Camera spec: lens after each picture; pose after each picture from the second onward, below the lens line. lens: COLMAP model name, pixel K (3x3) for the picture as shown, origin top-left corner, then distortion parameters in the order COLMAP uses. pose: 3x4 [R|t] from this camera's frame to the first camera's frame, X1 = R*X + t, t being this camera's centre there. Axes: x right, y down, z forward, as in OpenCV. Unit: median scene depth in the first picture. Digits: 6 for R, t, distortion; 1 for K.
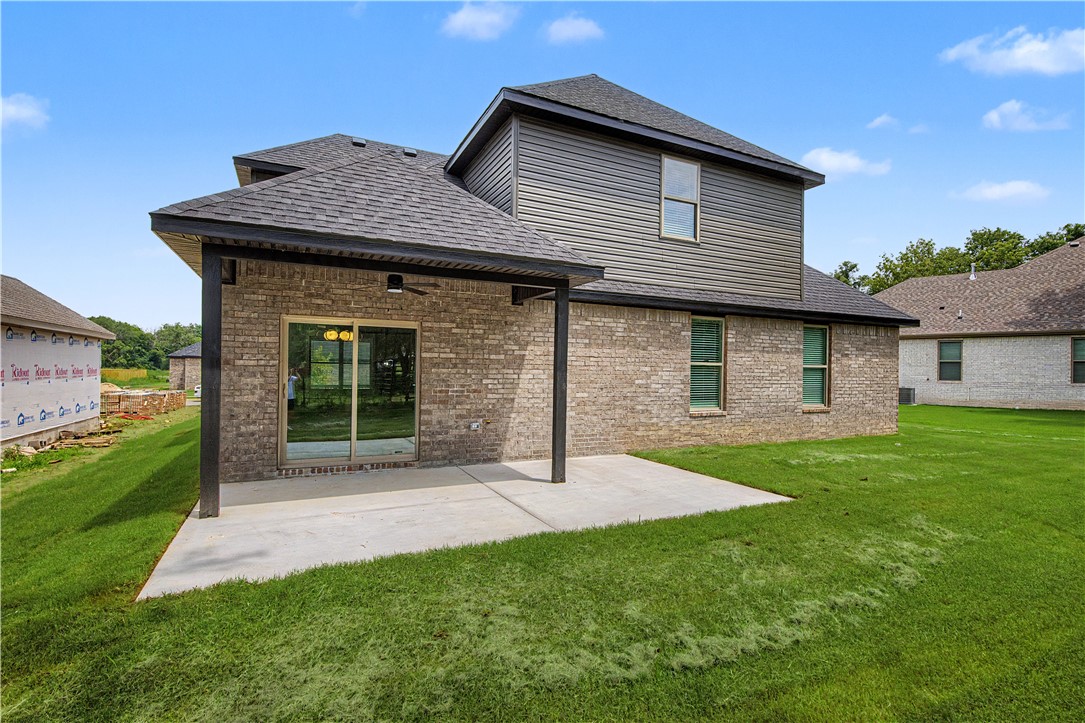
lens RADIAL K [[511.5, 0, 539.5], [0, 511.5, 368.9], [0, 0, 1]] dist [-0.000255, 0.000069]
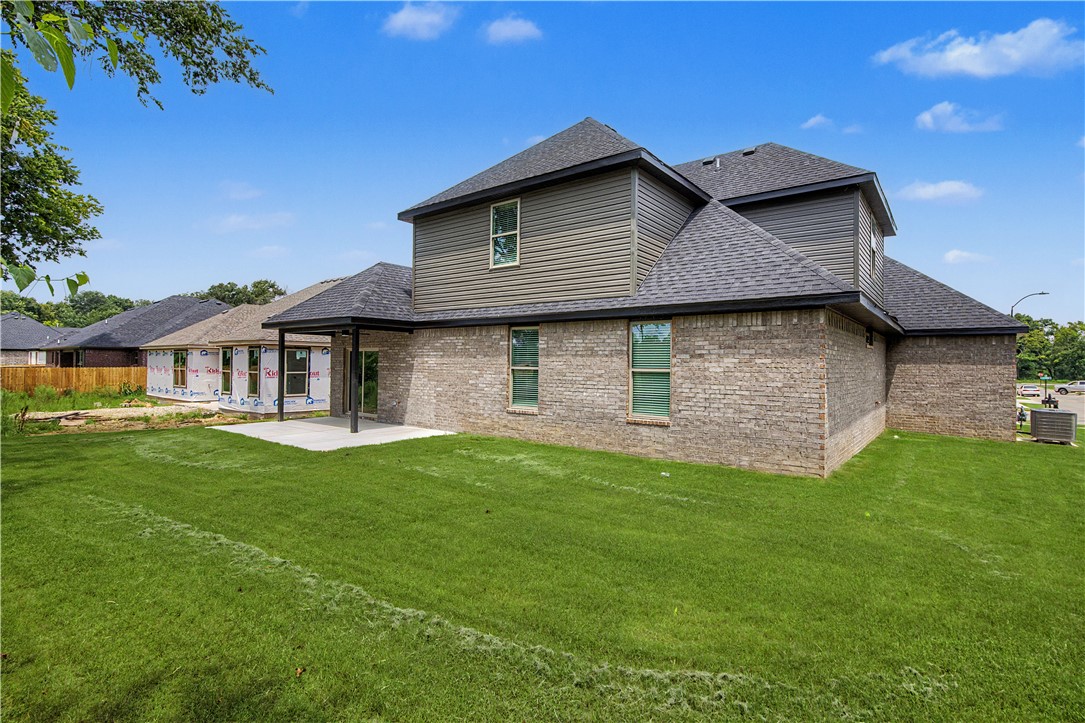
lens RADIAL K [[511.5, 0, 538.6], [0, 511.5, 356.3], [0, 0, 1]] dist [-0.000255, 0.000069]
pose [[0.444258, -0.015471, -0.895765, 1.348811], [0.009019, 0.999877, -0.012797, -0.021165], [0.895853, -0.002393, 0.444344, 0.510307]]
